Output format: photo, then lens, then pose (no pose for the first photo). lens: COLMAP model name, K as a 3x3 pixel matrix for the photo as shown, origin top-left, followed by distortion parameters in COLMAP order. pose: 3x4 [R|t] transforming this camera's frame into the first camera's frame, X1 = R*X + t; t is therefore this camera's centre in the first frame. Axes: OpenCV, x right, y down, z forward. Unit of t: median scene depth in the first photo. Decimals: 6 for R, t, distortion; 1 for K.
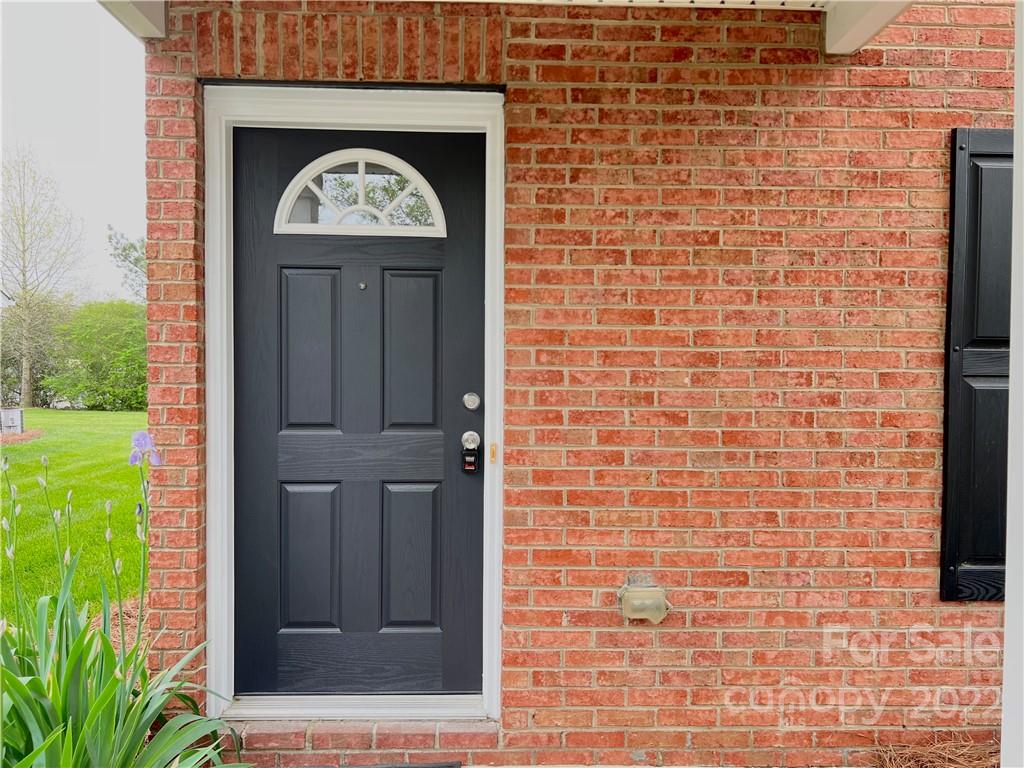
lens RADIAL K [[773.0, 0, 515.2], [0, 773.0, 391.3], [0, 0, 1]] dist [0.061989, -0.068833]
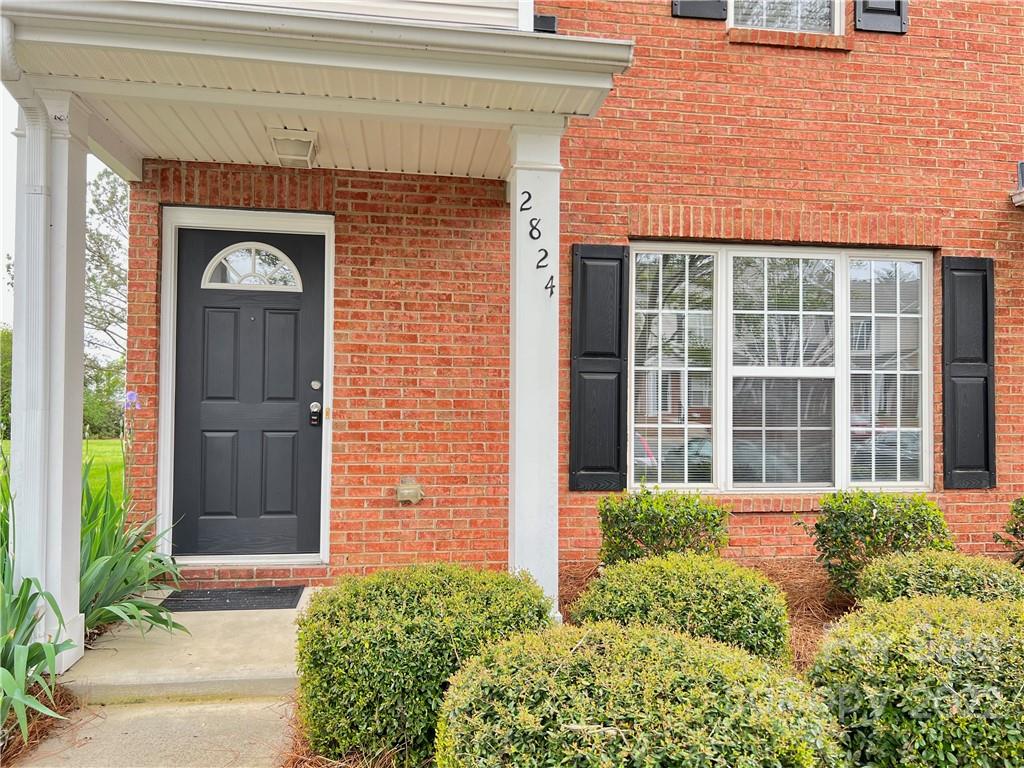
lens RADIAL K [[773.0, 0, 513.9], [0, 773.0, 389.0], [0, 0, 1]] dist [0.061989, -0.068833]
pose [[0.992321, 0.006176, 0.123537, 0.181909], [-0.000504, 0.998946, -0.045896, 0.109163], [-0.123691, 0.045482, 0.991278, -0.852756]]
